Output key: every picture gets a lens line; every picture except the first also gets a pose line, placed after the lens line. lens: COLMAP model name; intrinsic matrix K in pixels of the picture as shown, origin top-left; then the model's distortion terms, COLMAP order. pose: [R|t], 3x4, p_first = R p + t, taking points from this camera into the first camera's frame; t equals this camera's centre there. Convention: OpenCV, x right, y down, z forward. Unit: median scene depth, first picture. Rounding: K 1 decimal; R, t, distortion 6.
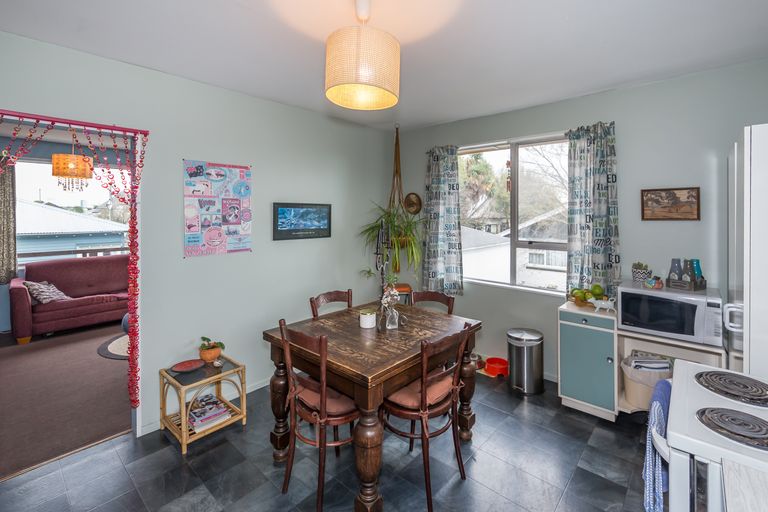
lens RADIAL K [[334.7, 0, 384.7], [0, 334.7, 213.7], [0, 0, 1]] dist [0.001938, 0.000162]
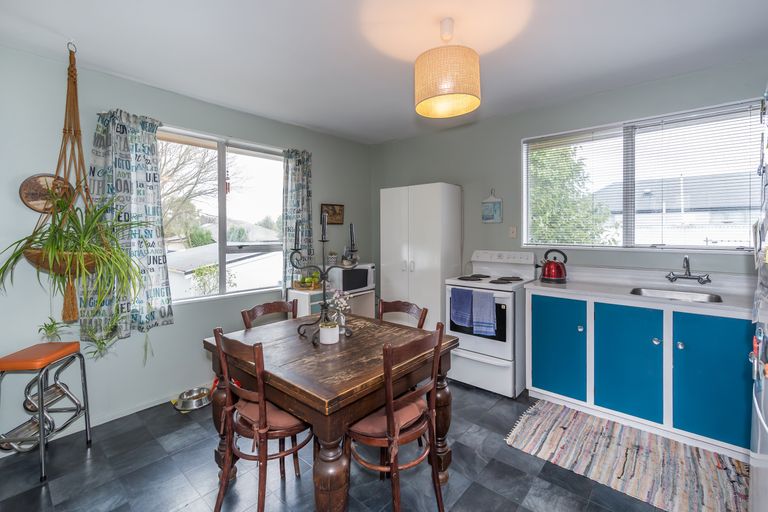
lens RADIAL K [[343.9, 0, 385.5], [0, 343.9, 233.0], [0, 0, 1]] dist [-0.000738, -0.000118]
pose [[-0.023272, -0.015528, 0.999609, -0.610948], [-0.004623, 0.999870, 0.015424, 0.027220], [-0.999718, -0.004262, -0.023341, 0.588821]]
